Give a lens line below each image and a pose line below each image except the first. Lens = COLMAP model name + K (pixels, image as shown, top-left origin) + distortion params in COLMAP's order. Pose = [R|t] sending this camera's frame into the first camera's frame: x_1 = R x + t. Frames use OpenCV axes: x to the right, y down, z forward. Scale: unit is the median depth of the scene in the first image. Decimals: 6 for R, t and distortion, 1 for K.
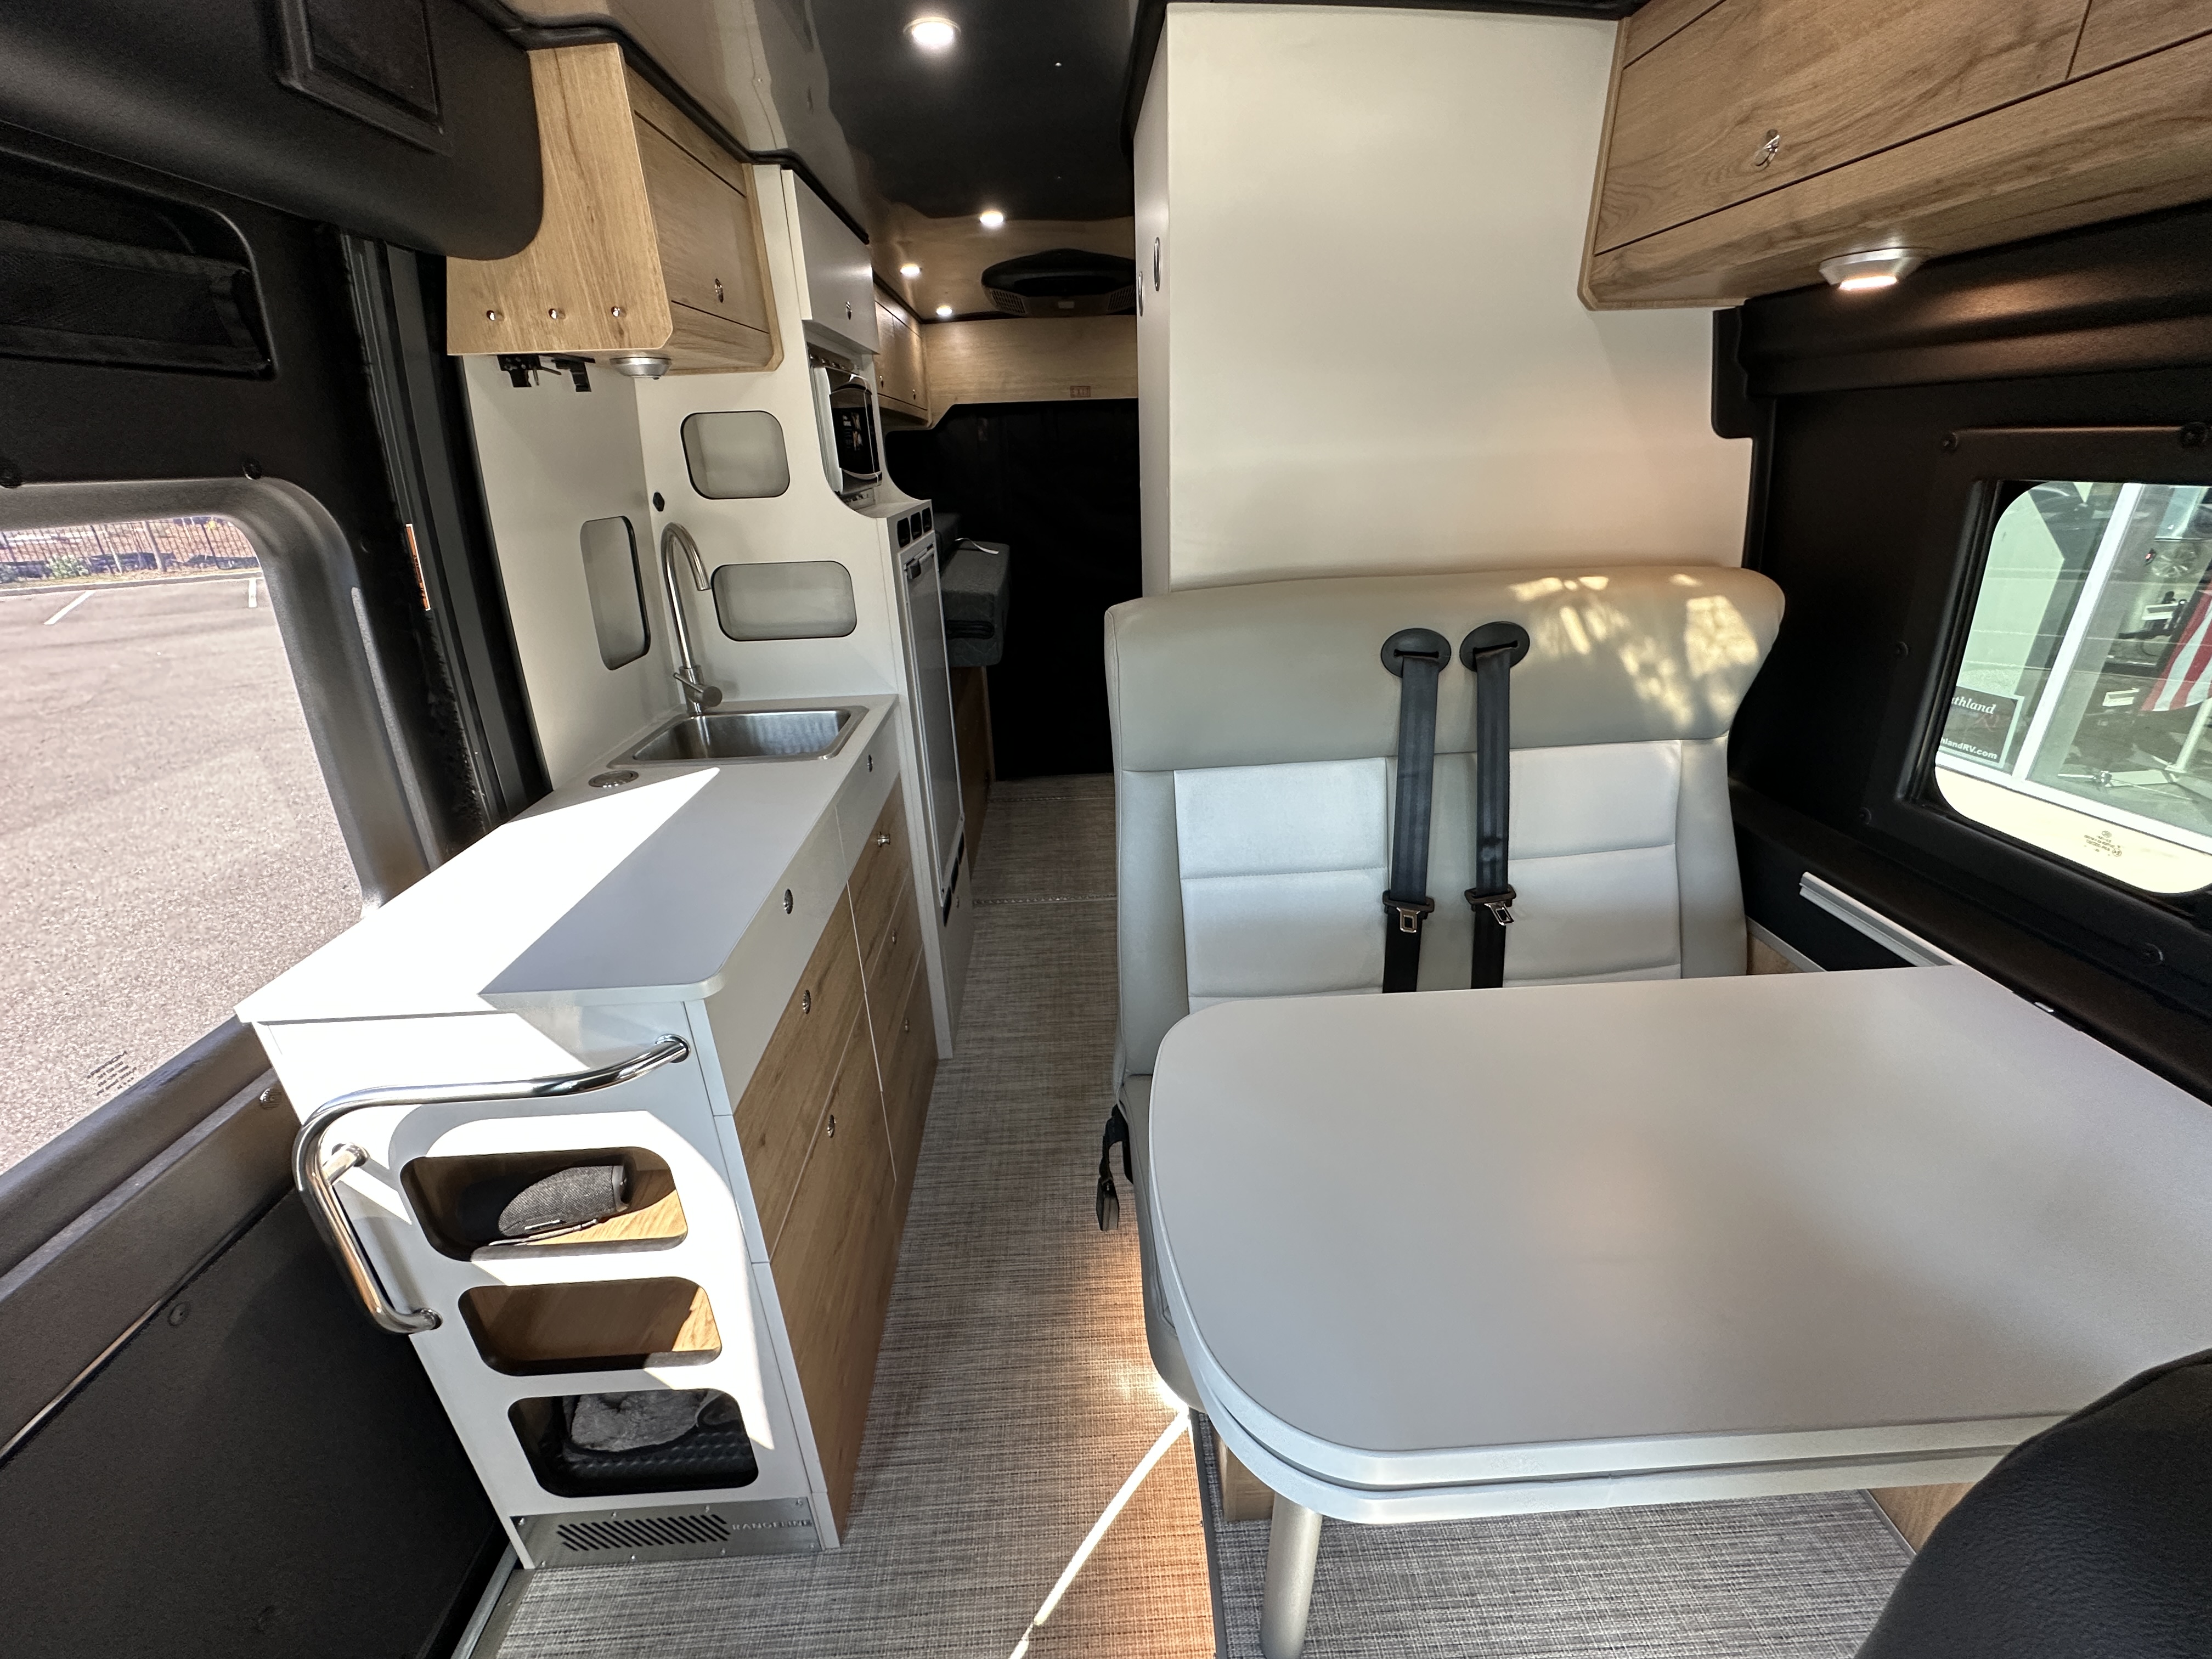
lens RADIAL K [[882.5, 0, 1110.5], [0, 882.5, 833.4], [0, 0, 1]] dist [-0.004636, 0.000675]
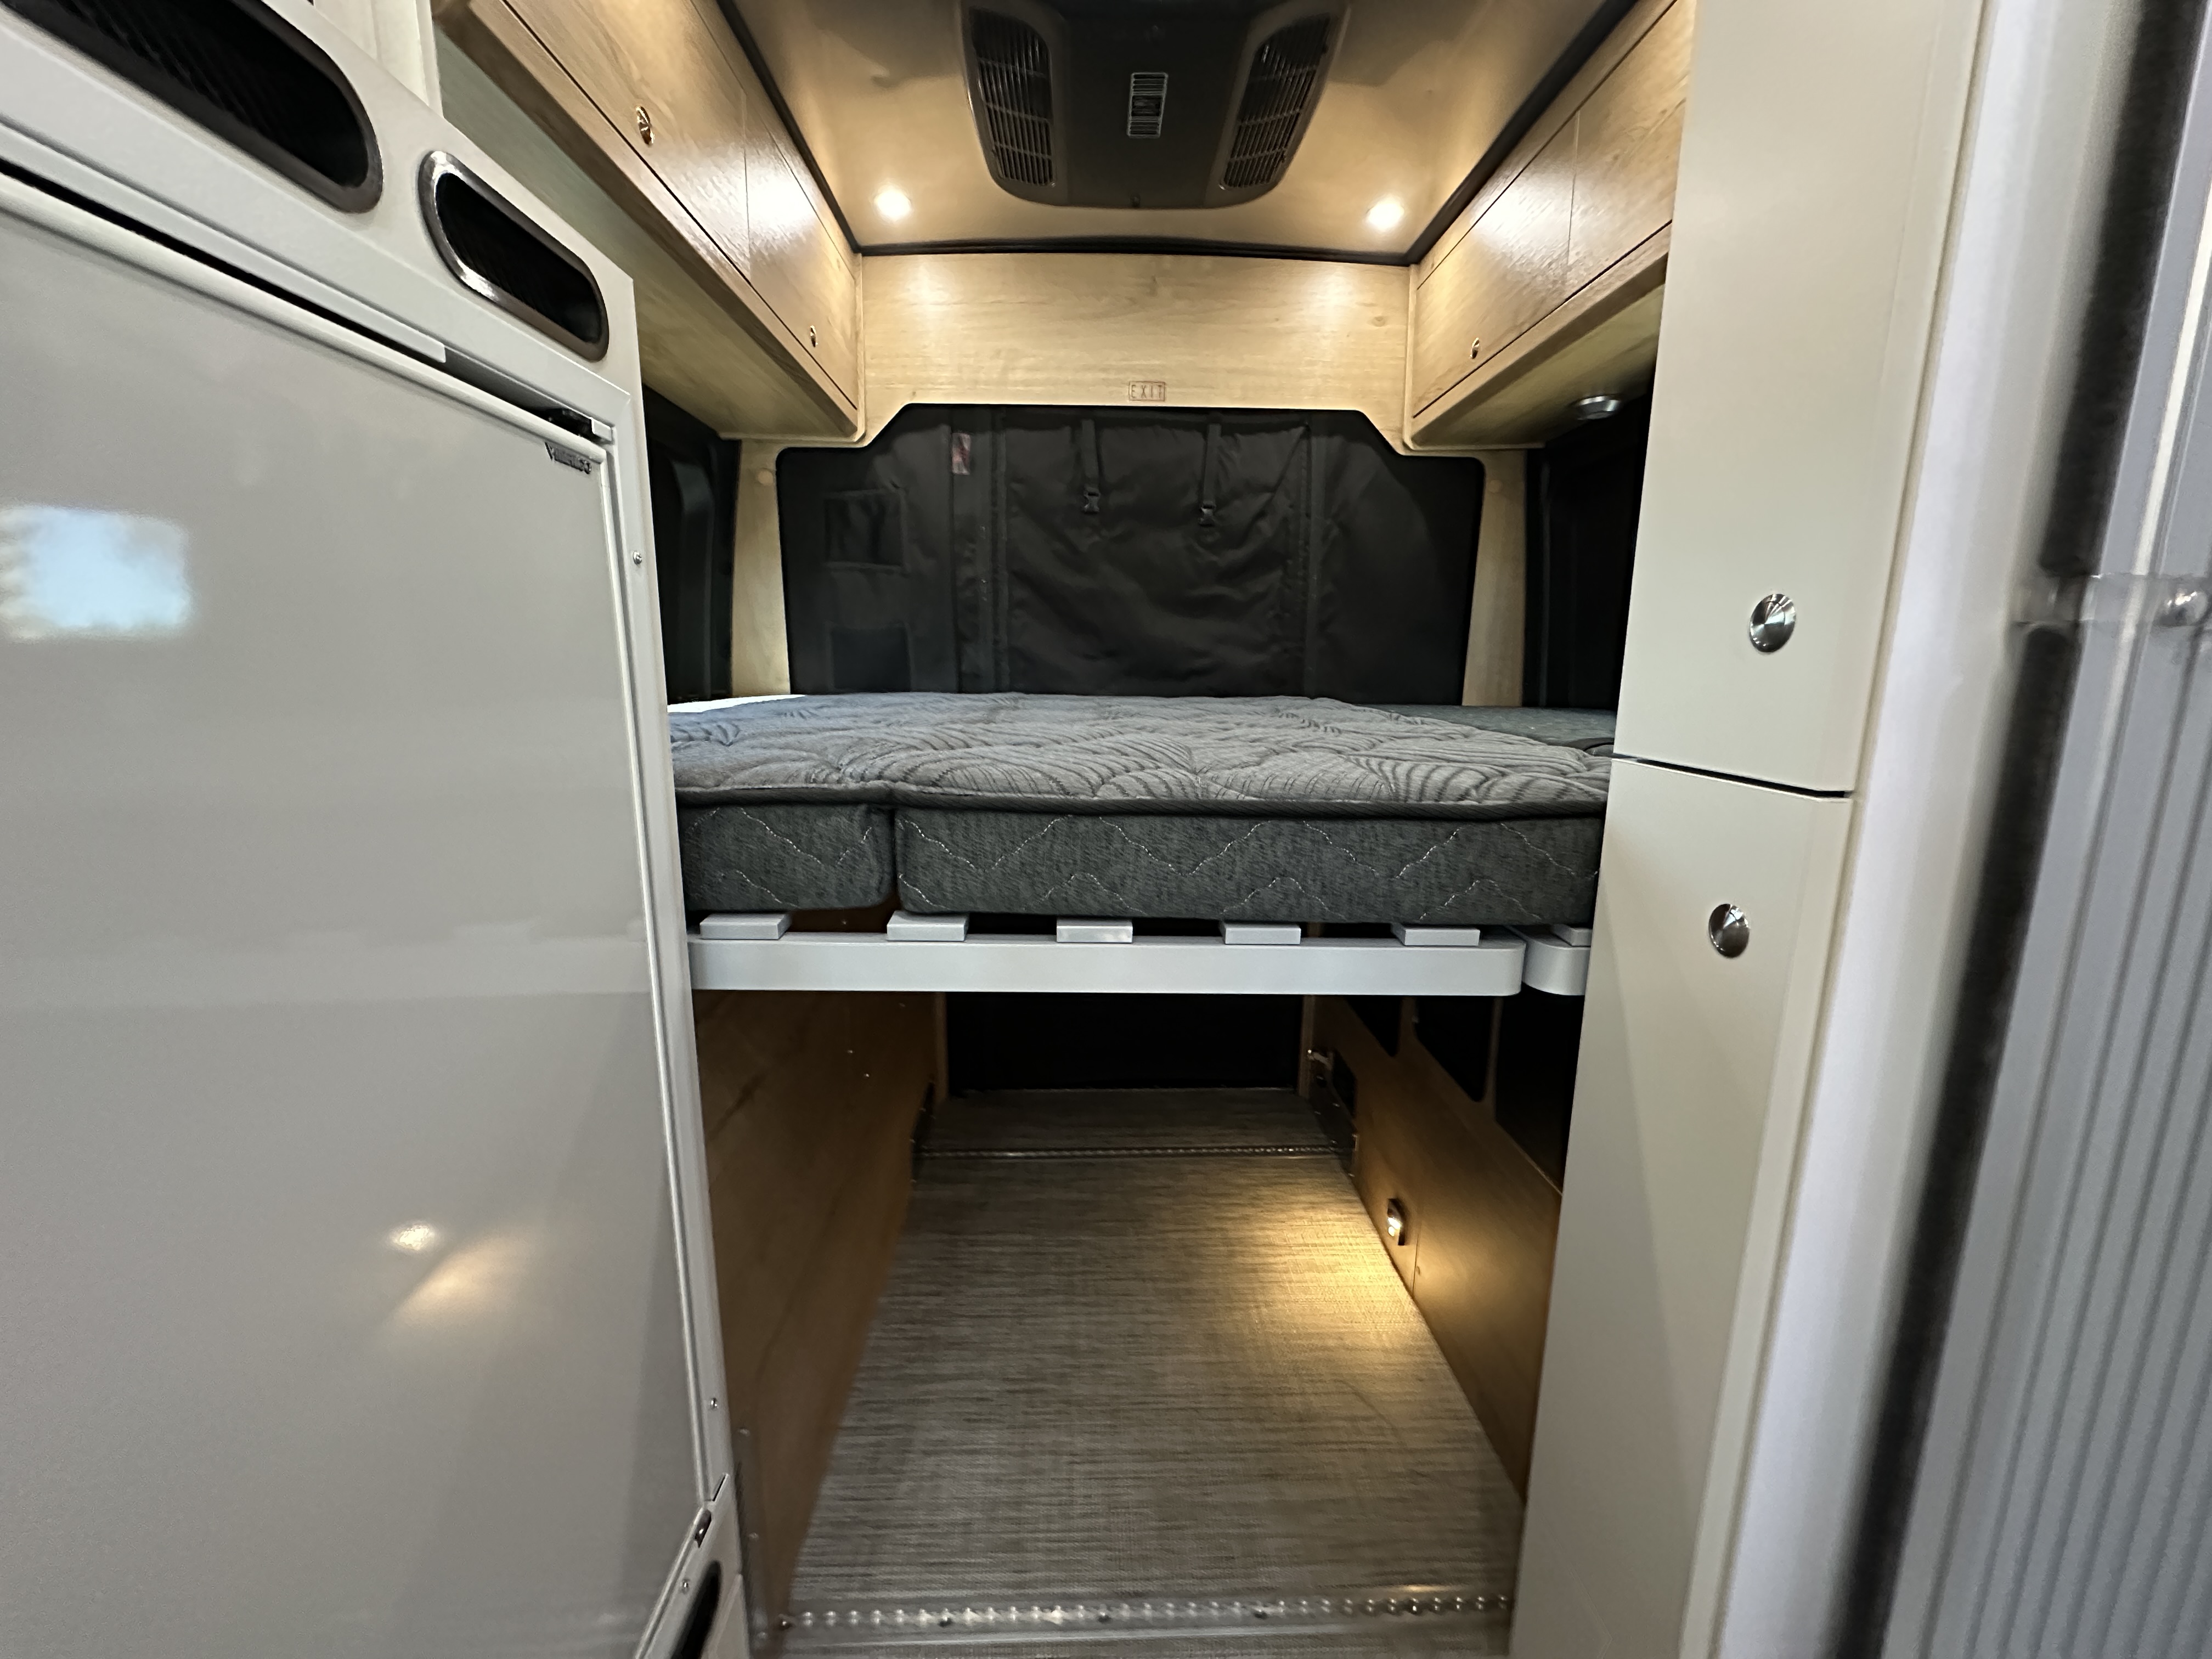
lens RADIAL K [[882.5, 0, 1092.1], [0, 882.5, 813.4], [0, 0, 1]] dist [-0.004636, 0.000675]
pose [[0.998826, 0.040348, -0.026815, -0.134836], [-0.045485, 0.971568, -0.232349, -0.401250], [0.016677, 0.233296, 0.972263, 1.690197]]
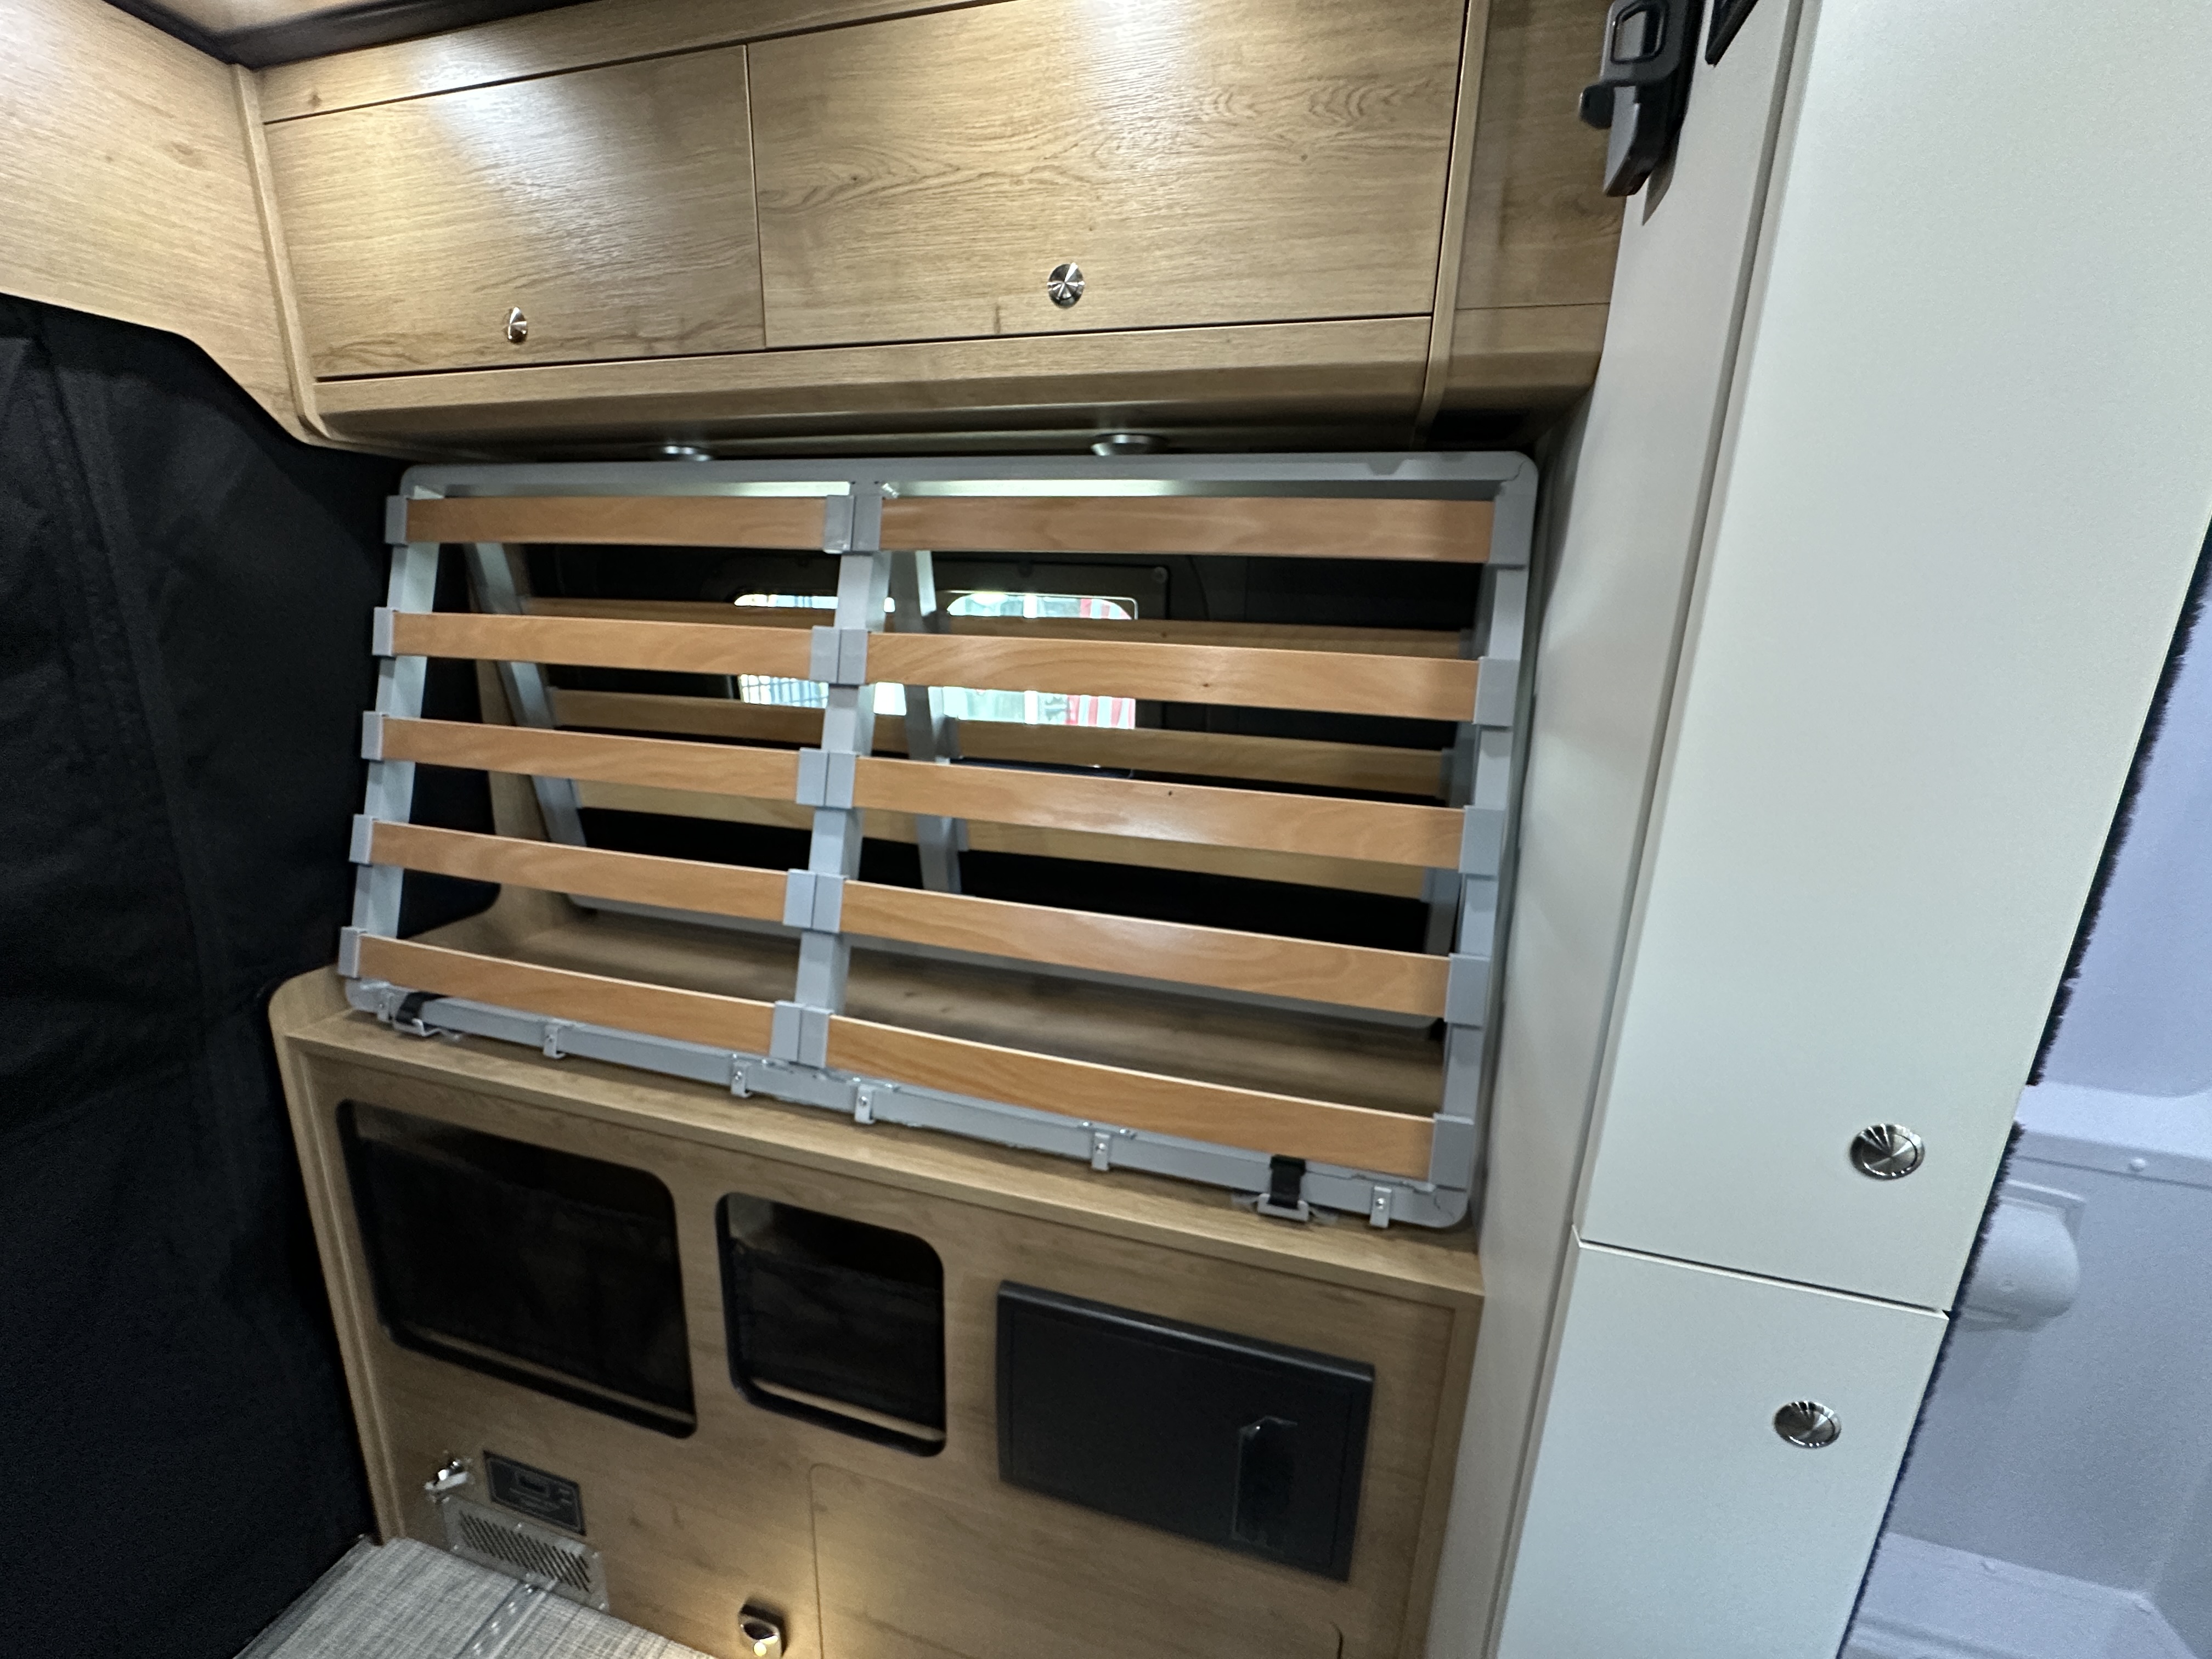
lens RADIAL K [[882.5, 0, 1101.1], [0, 882.5, 820.2], [0, 0, 1]] dist [-0.004636, 0.000675]
pose [[0.319348, -0.200158, 0.926258, -0.273722], [0.341902, 0.935940, 0.084372, -0.914547], [-0.883810, 0.289746, 0.367325, 2.226894]]
